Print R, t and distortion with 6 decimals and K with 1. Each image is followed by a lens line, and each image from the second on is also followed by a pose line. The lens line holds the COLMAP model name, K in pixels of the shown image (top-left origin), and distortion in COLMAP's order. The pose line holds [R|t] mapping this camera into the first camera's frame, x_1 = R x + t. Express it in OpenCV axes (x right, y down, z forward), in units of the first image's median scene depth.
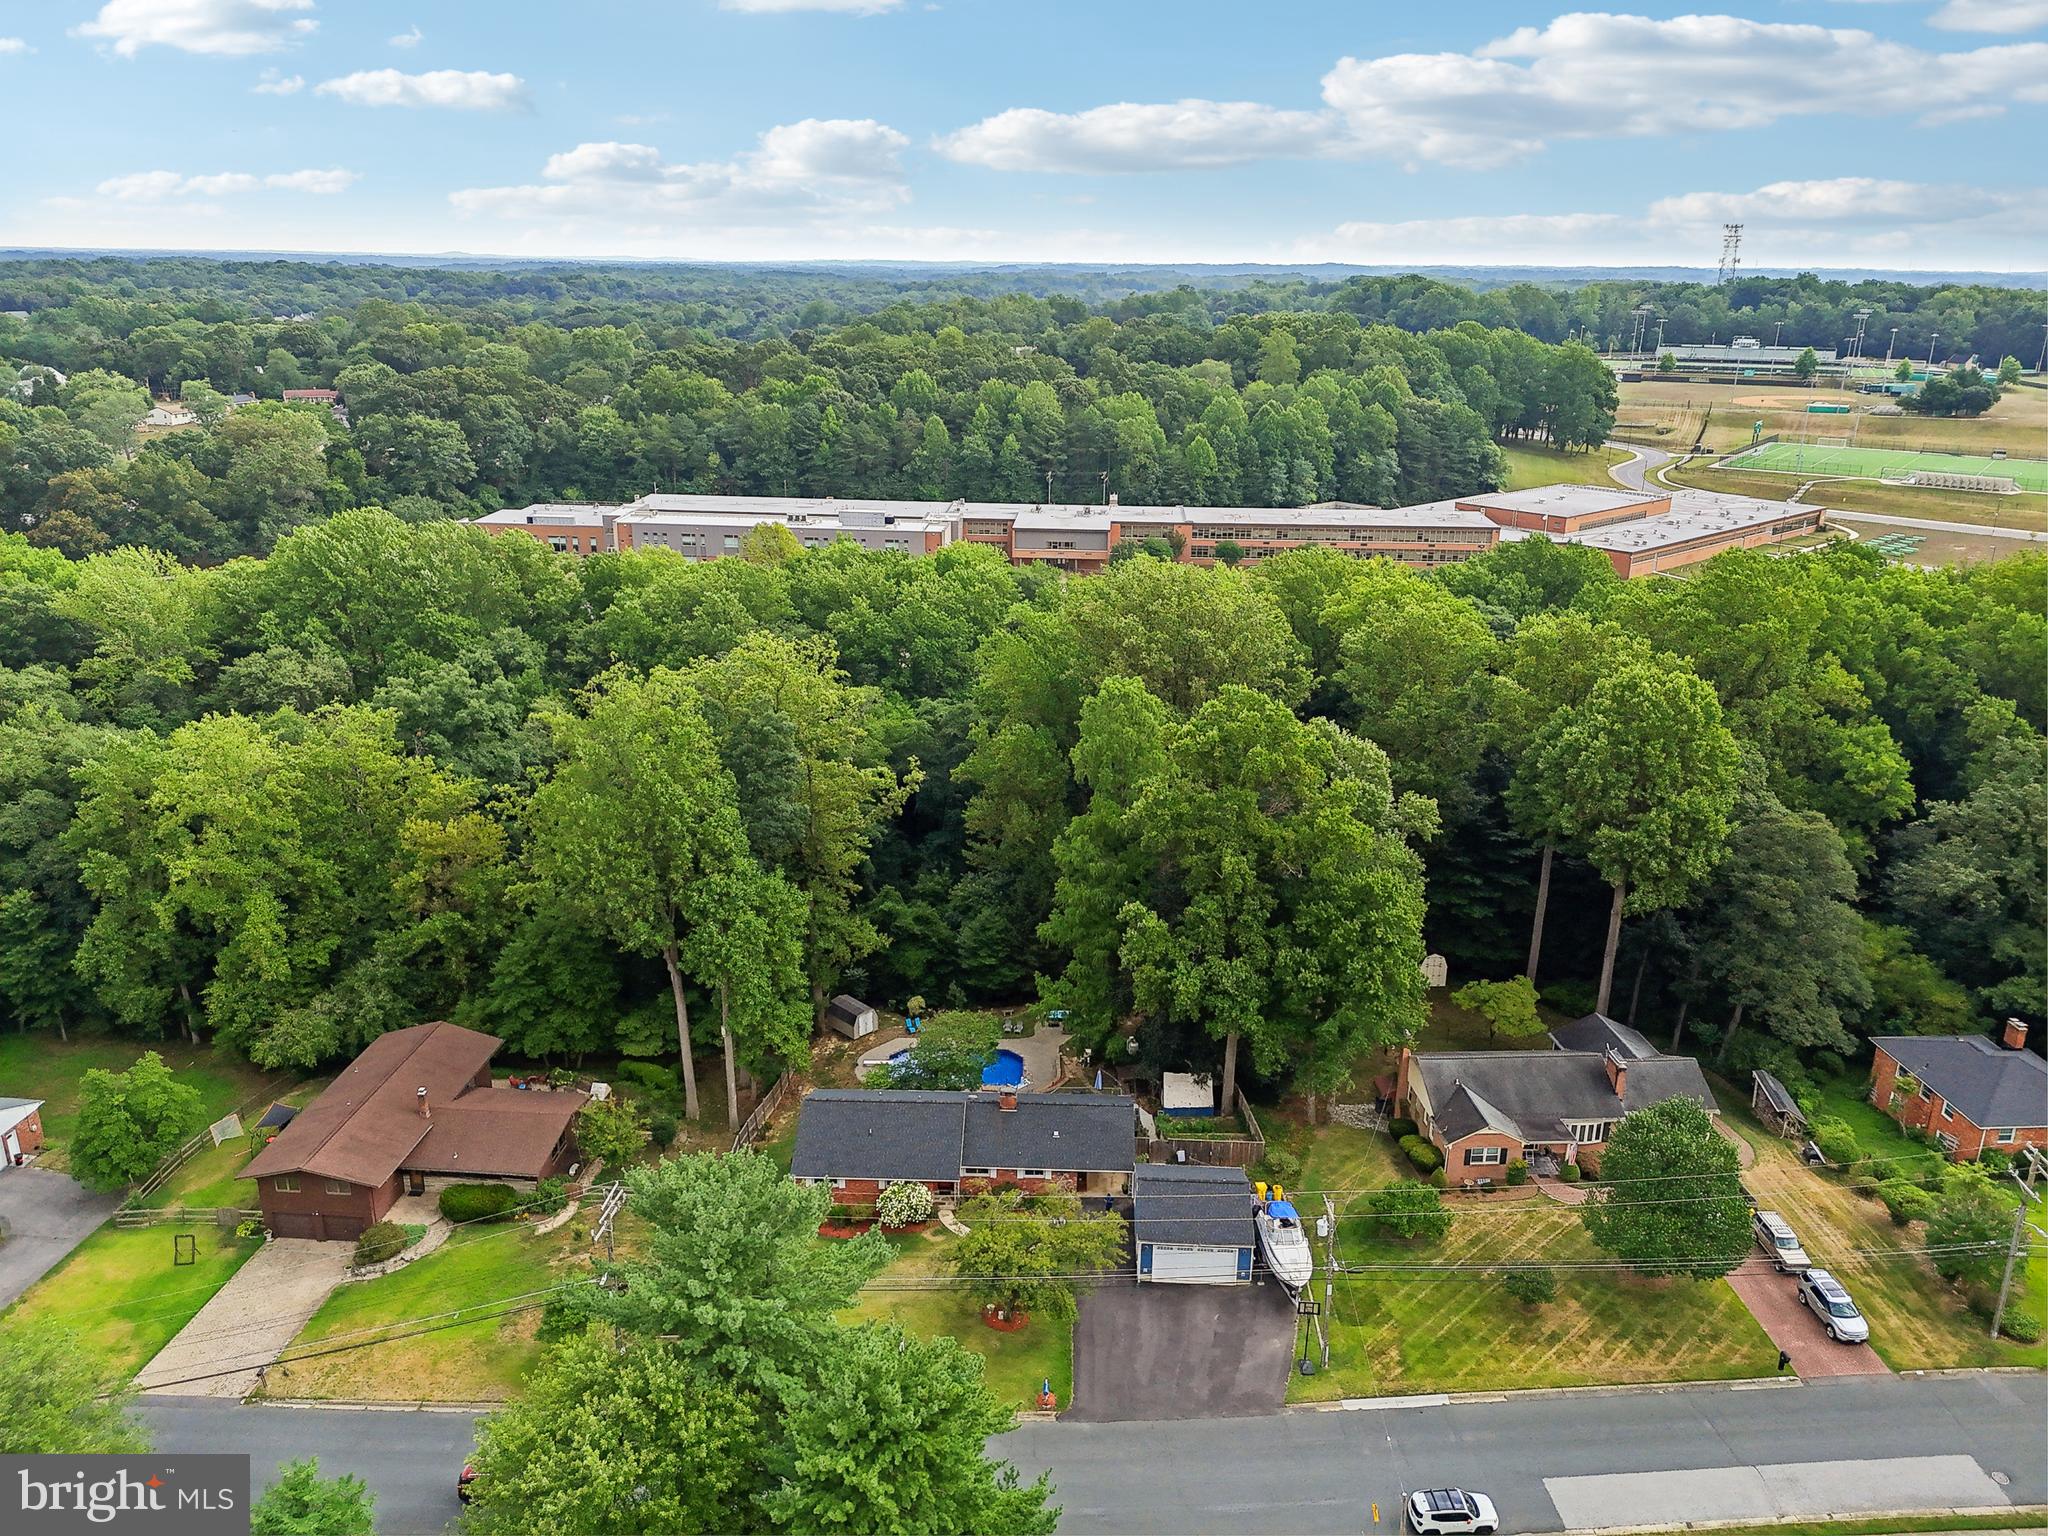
lens RADIAL K [[1504.8, 0, 1029.3], [0, 1504.8, 713.8], [0, 0, 1]] dist [0.080725, -0.160892]
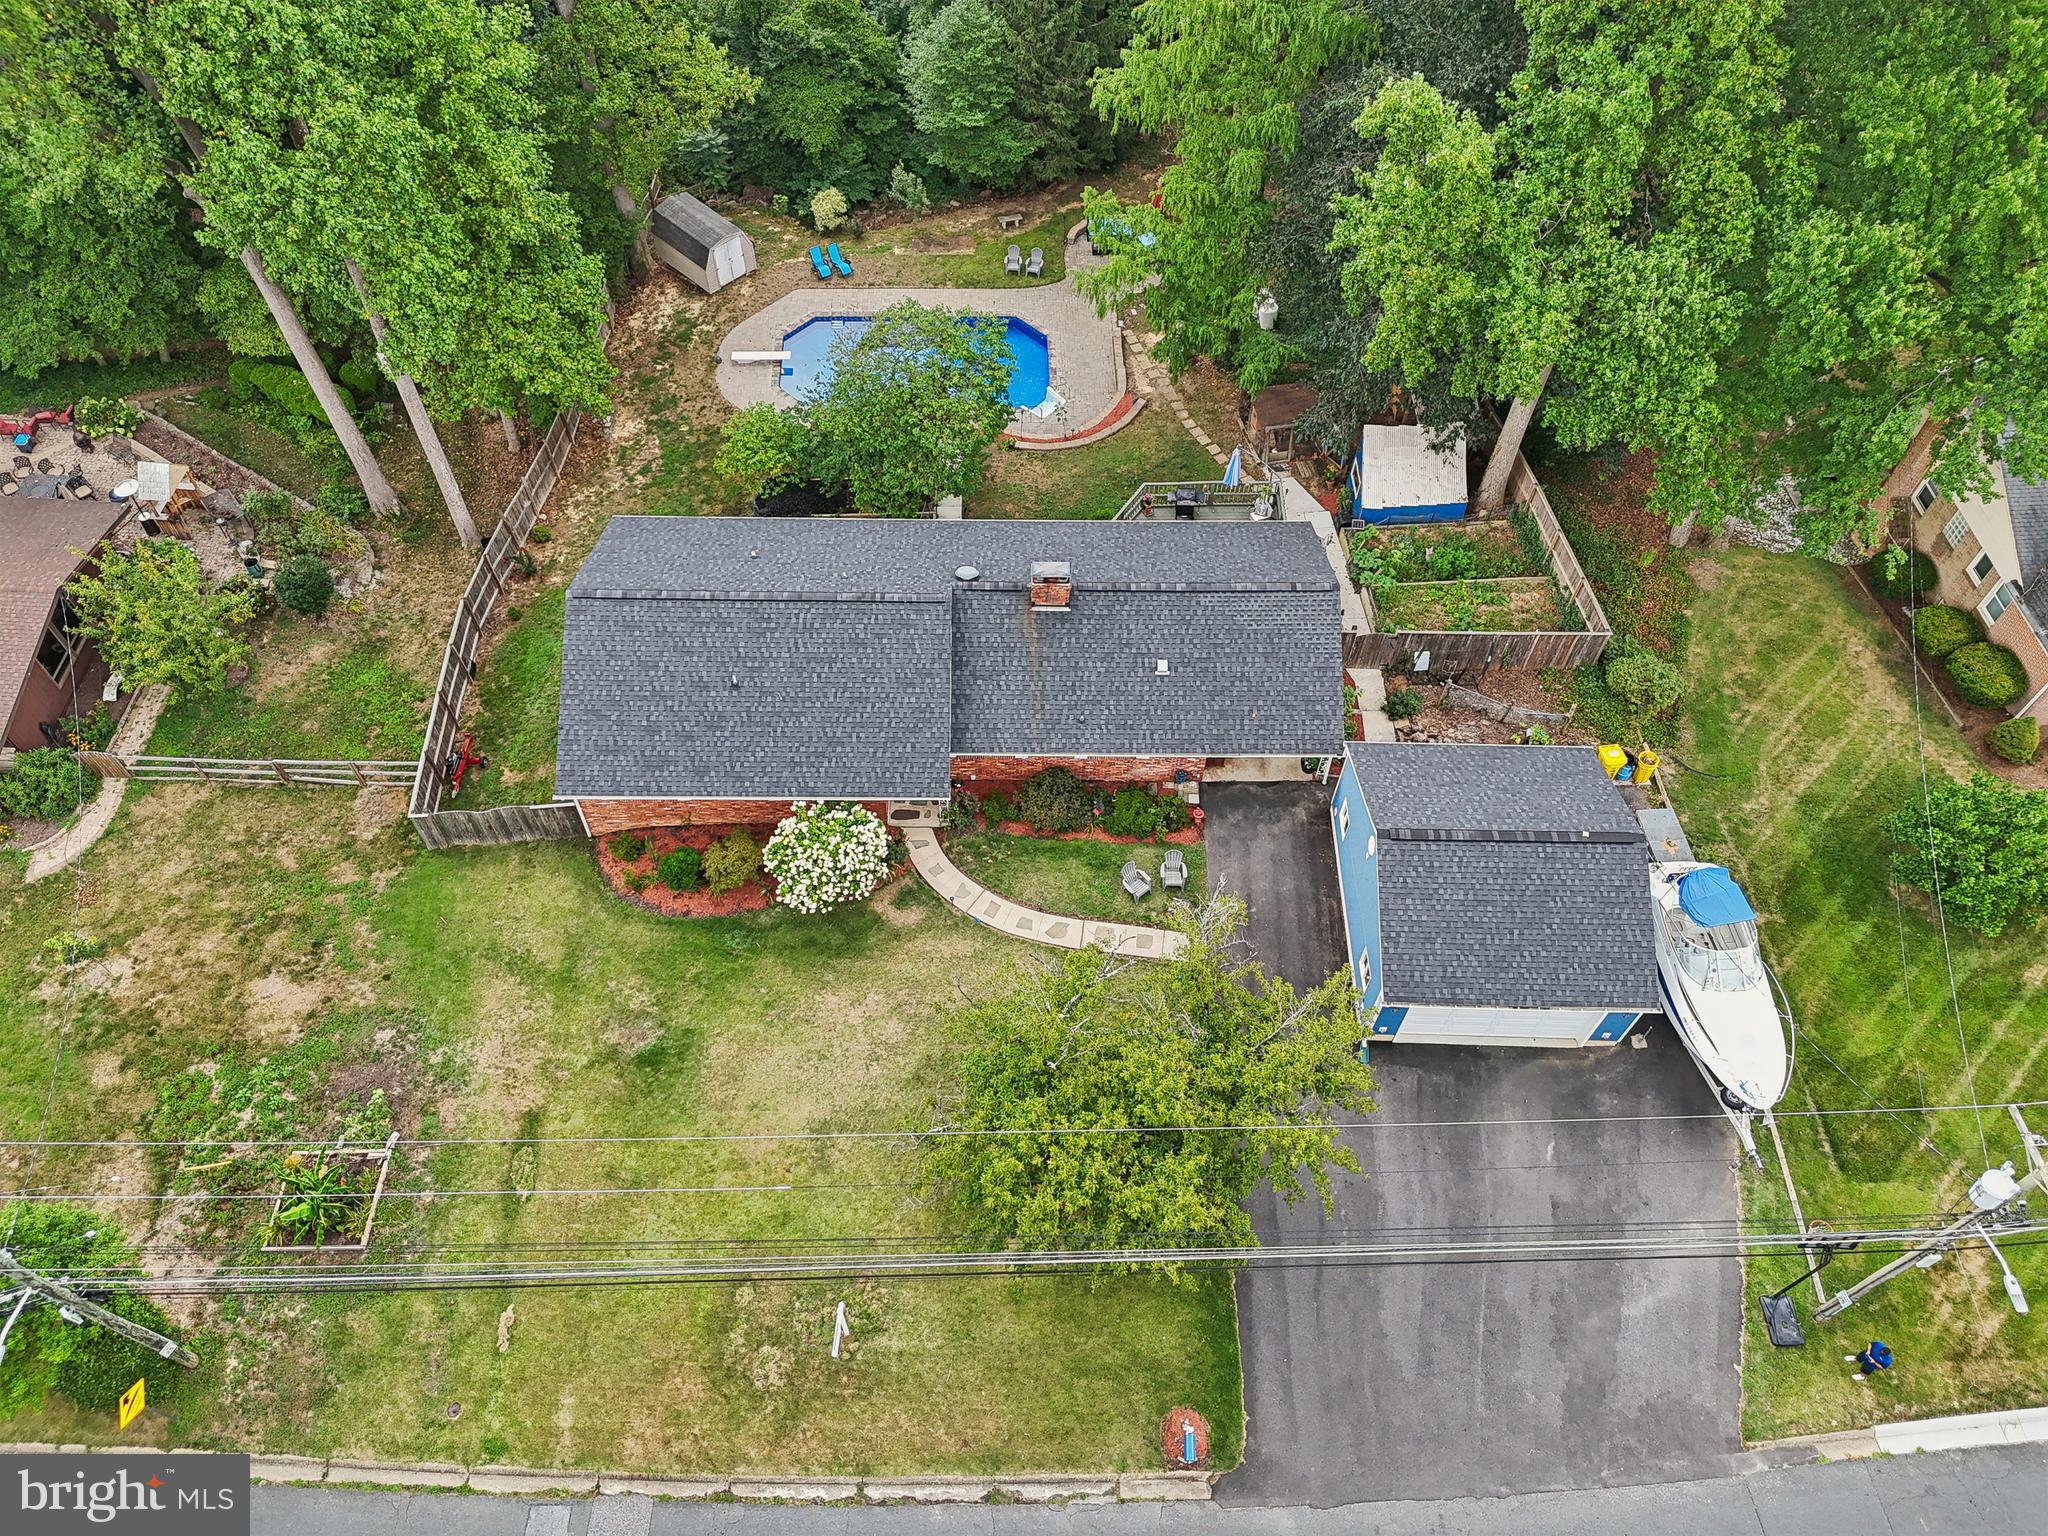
lens RADIAL K [[1500.4, 0, 1023.9], [0, 1500.4, 763.8], [0, 0, 1]] dist [0.075699, -0.080852]
pose [[0.999544, -0.024026, 0.018289, -0.029867], [0.007330, 0.780654, 0.624921, 0.027840], [-0.029292, -0.624502, 0.780474, 0.624466]]
